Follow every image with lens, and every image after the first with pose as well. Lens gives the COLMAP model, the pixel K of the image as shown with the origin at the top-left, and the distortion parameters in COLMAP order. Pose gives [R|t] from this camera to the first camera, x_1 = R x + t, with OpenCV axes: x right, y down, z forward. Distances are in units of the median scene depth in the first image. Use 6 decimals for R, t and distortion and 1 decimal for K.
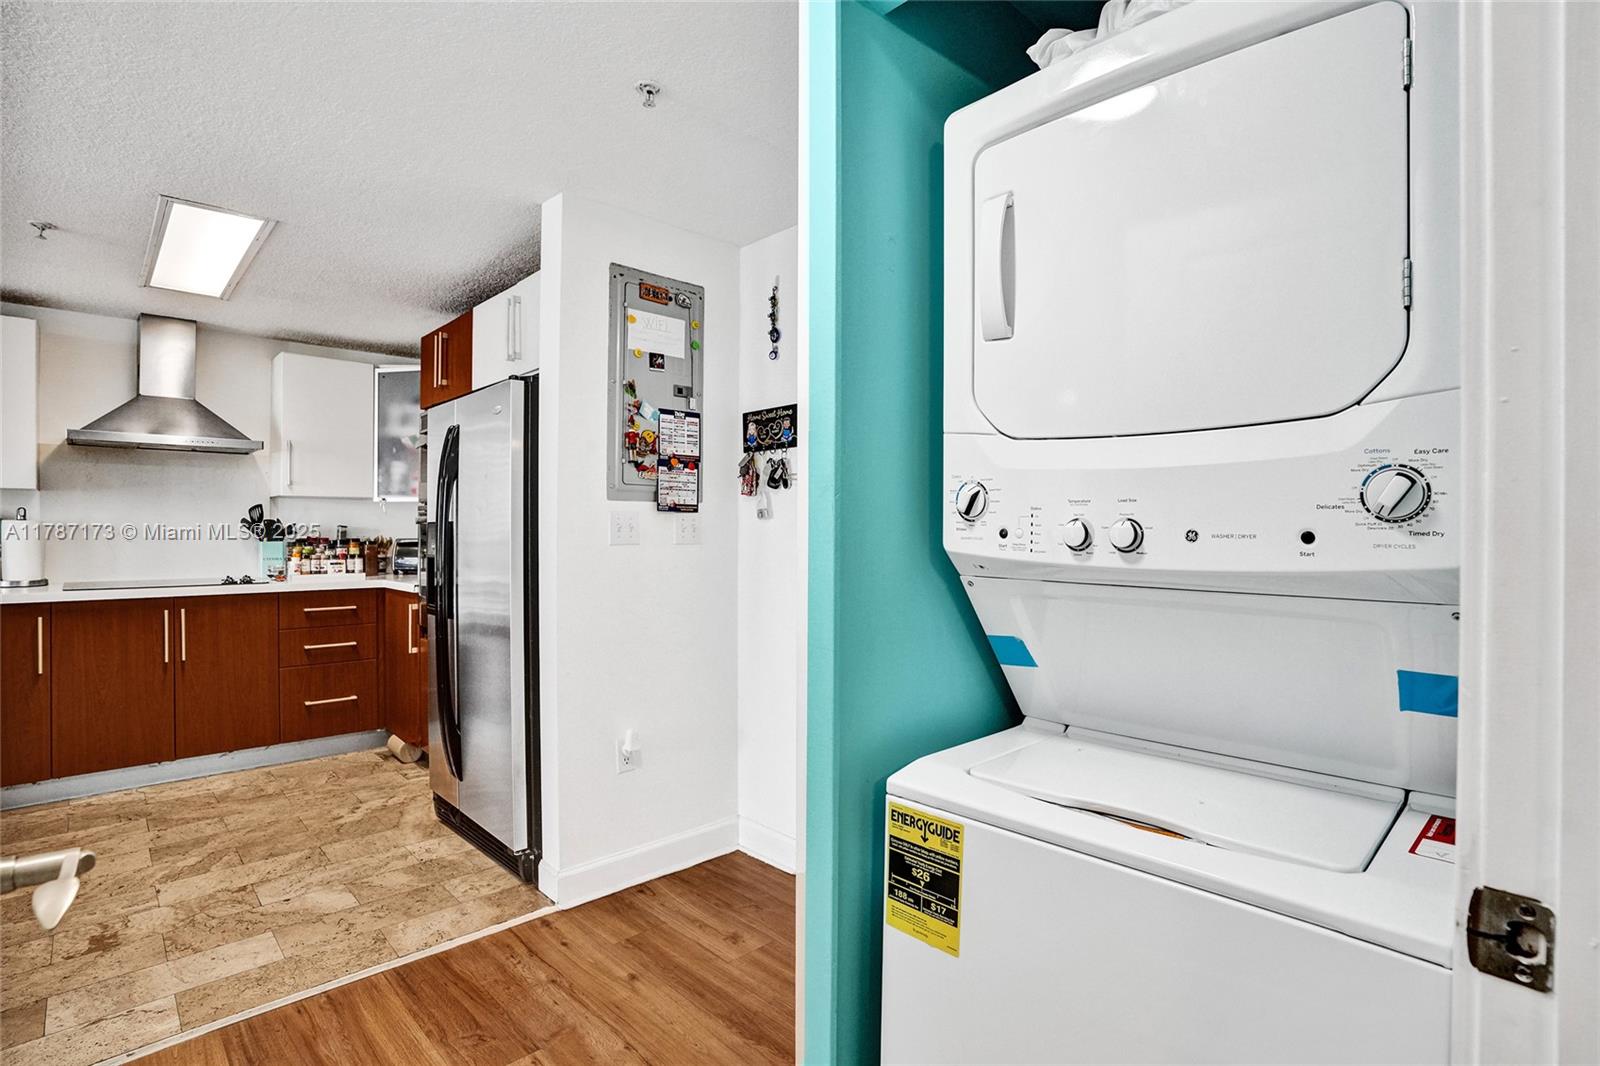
lens RADIAL K [[777.6, 0, 799.2], [0, 777.6, 534.2], [0, 0, 1]] dist [-0.061989, 0.024616]
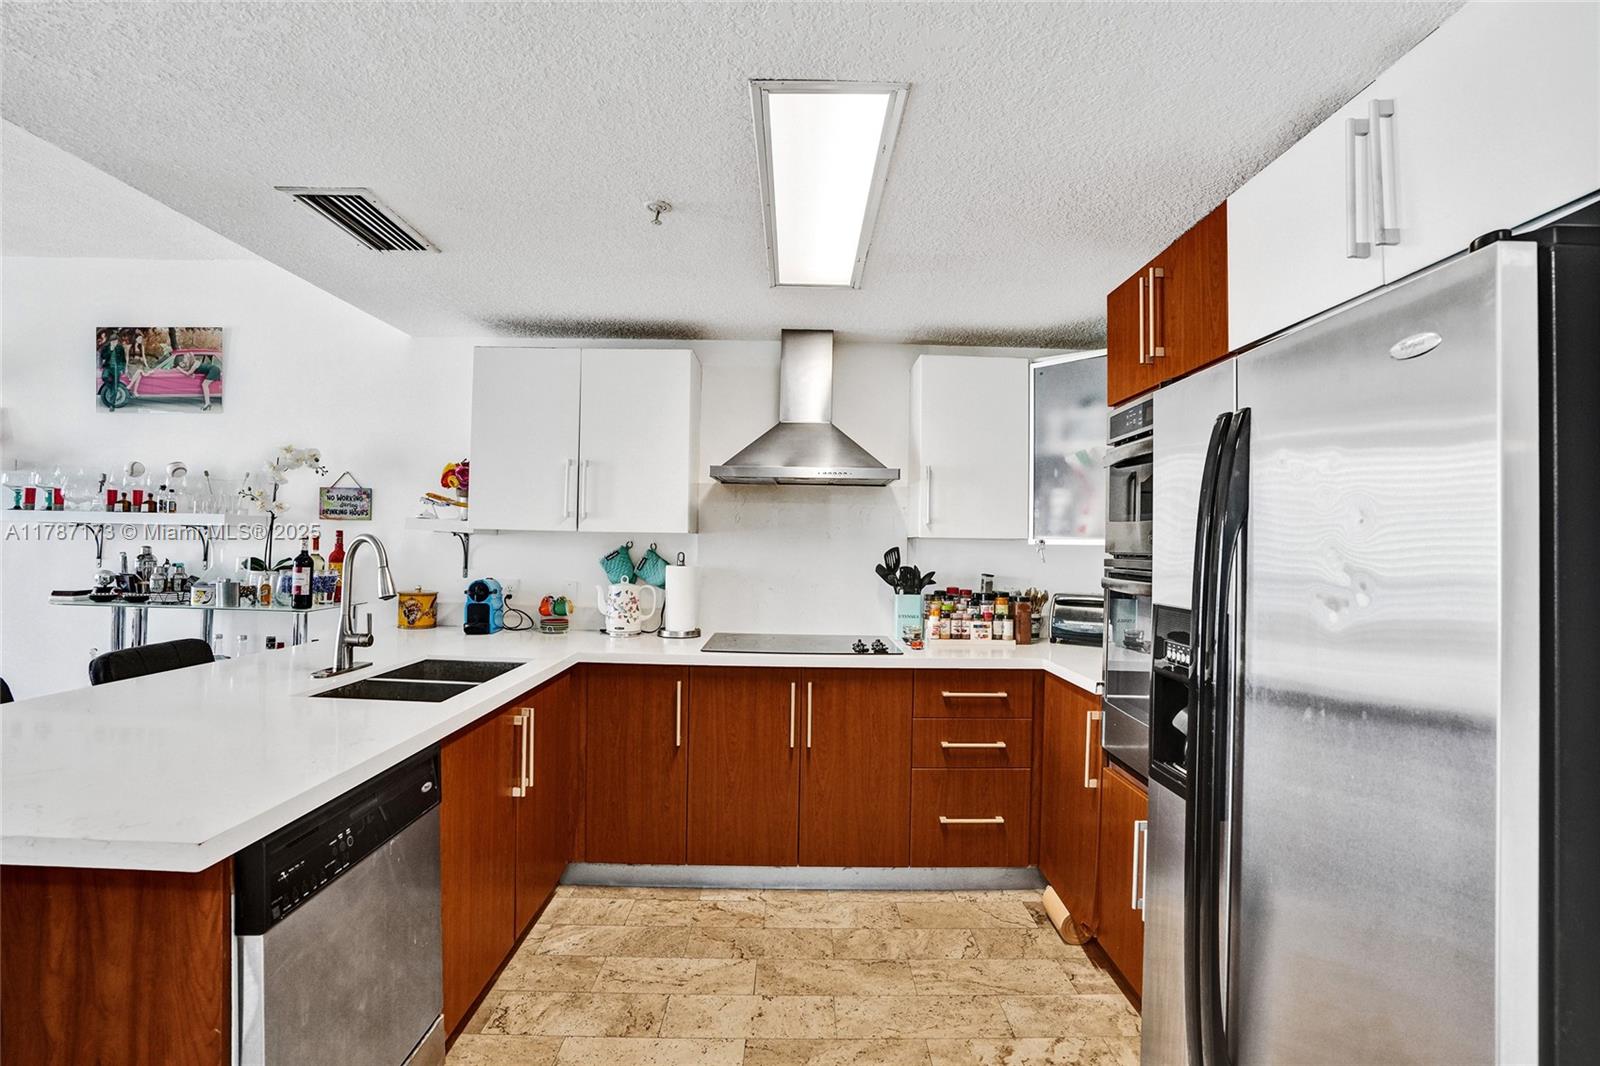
lens RADIAL K [[766.7, 0, 810.9], [0, 766.7, 531.9], [0, 0, 1]] dist [-0.069556, 0.026361]
pose [[0.735678, -0.000073, -0.677331, -0.262539], [-0.018923, 0.999607, -0.020661, -0.043352], [0.677067, 0.028017, 0.735388, 0.392684]]
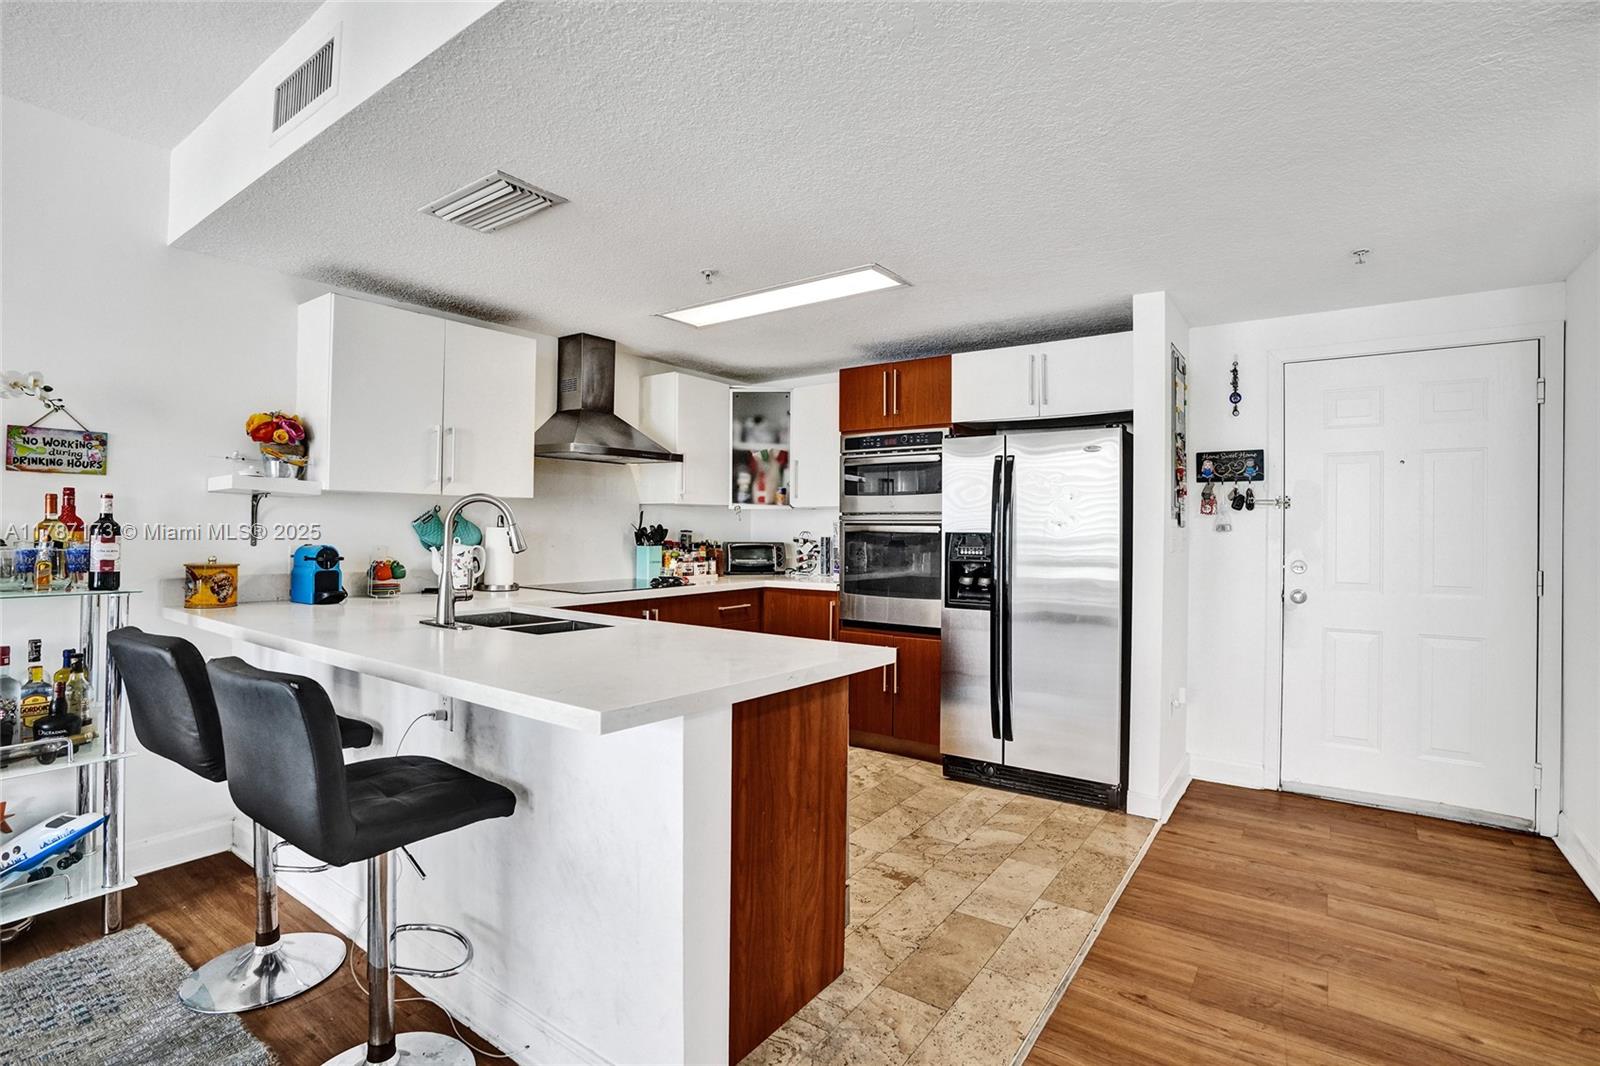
lens RADIAL K [[749.4, 0, 811.0], [0, 749.4, 530.2], [0, 0, 1]] dist [-0.062506, 0.021204]
pose [[0.981881, 0.003495, 0.189465, -0.792039], [-0.003669, 0.999993, 0.000567, -0.016634], [-0.189462, -0.001252, 0.981887, -0.102286]]
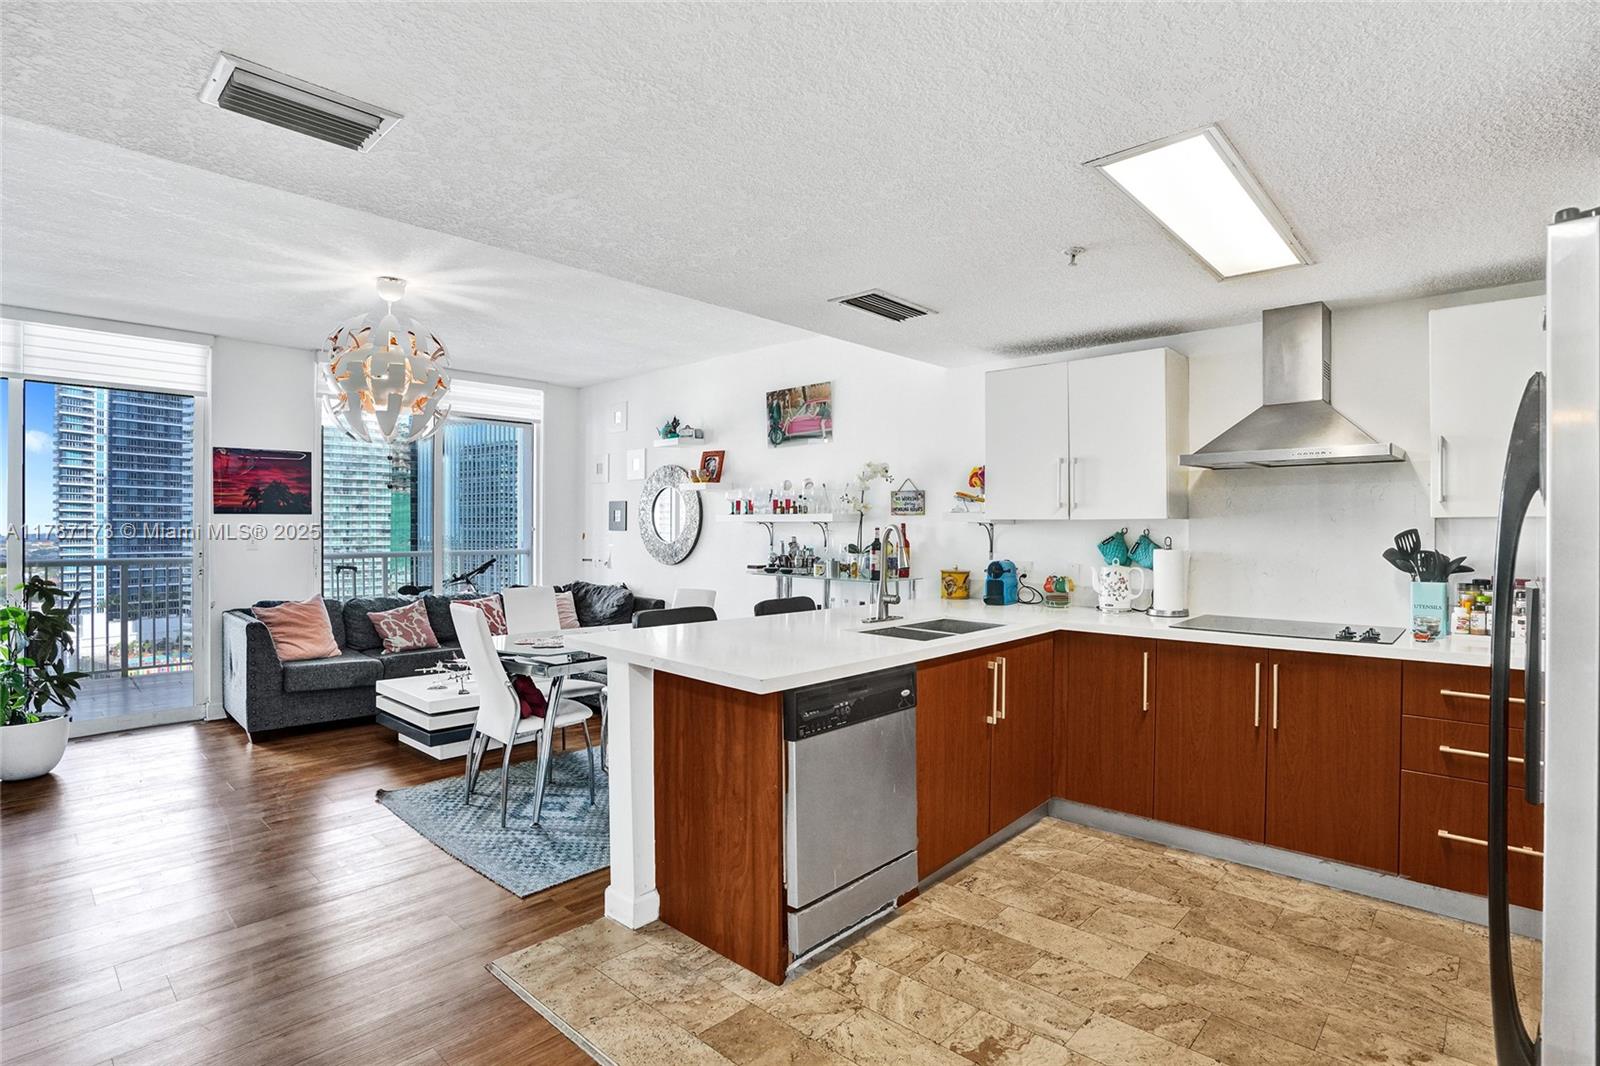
lens RADIAL K [[792.6, 0, 808.5], [0, 792.6, 533.0], [0, 0, 1]] dist [-0.072127, 0.030142]
pose [[0.065581, 0.002797, -0.997843, -0.027108], [-0.006883, 0.999974, 0.002351, -0.039022], [0.997824, 0.006714, 0.065598, 0.439989]]
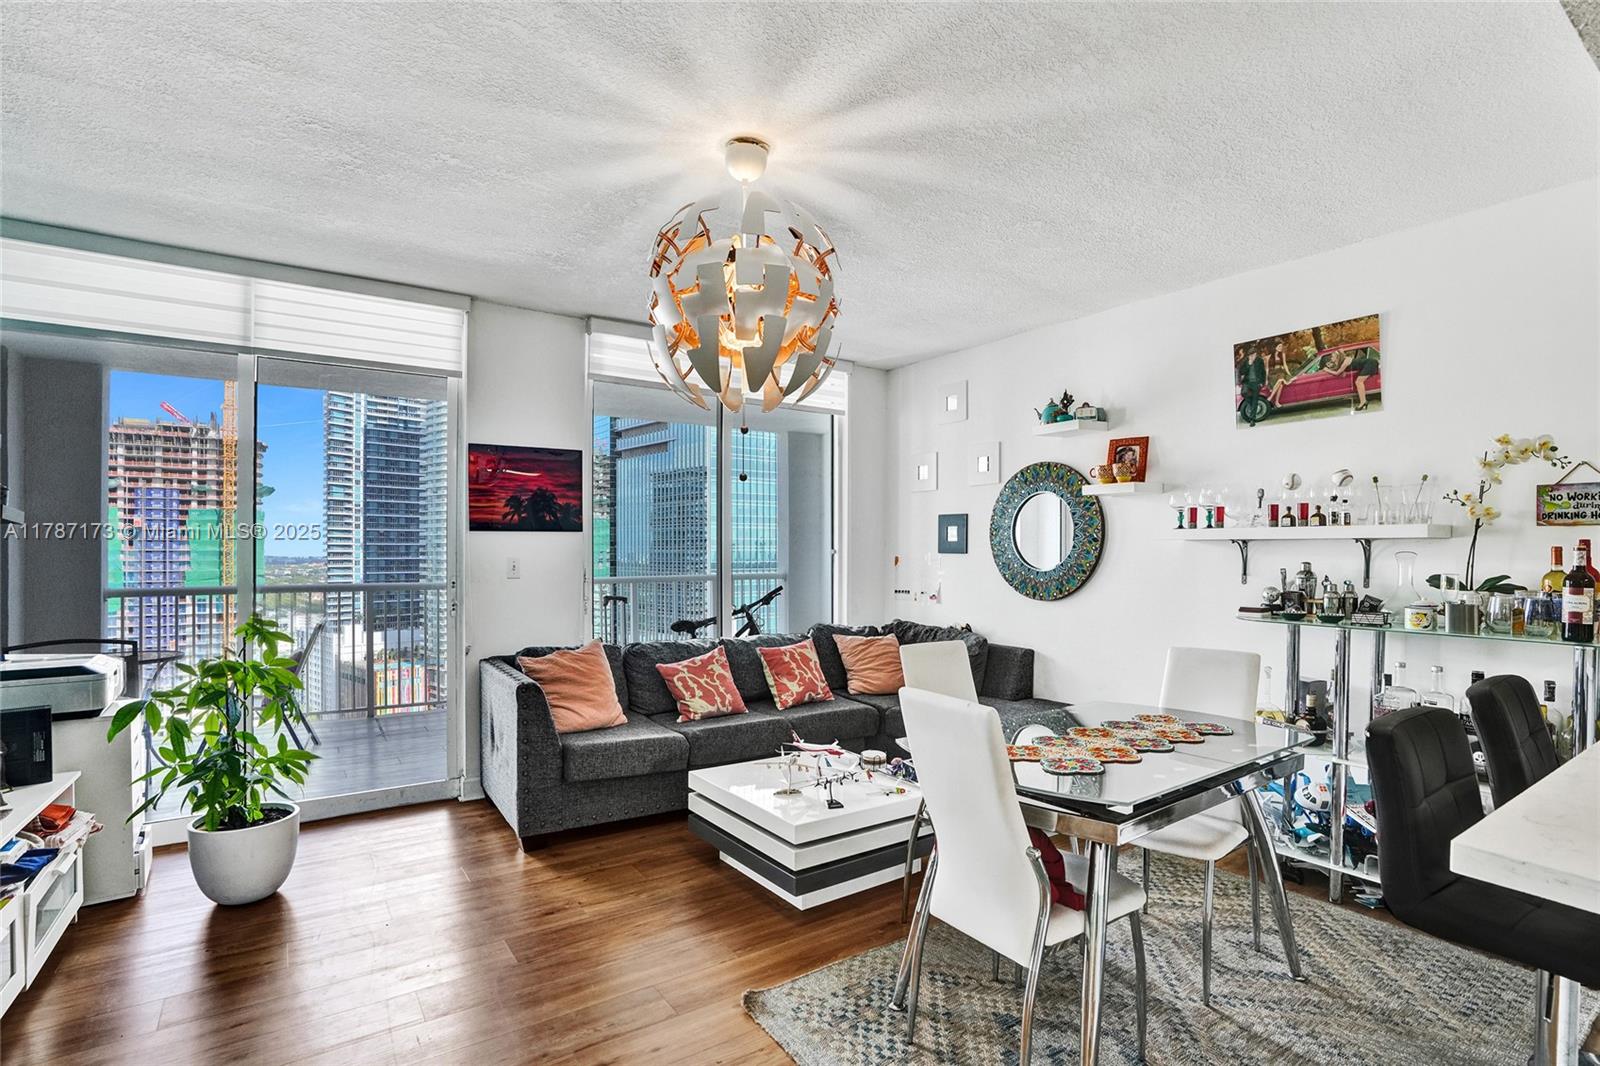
lens RADIAL K [[785.5, 0, 820.5], [0, 785.5, 552.0], [0, 0, 1]] dist [-0.073110, 0.033101]
pose [[-0.140722, -0.001173, -0.990048, -0.525149], [-0.005591, 0.999984, -0.000390, -0.037125], [0.990033, 0.005480, -0.140726, 0.061455]]
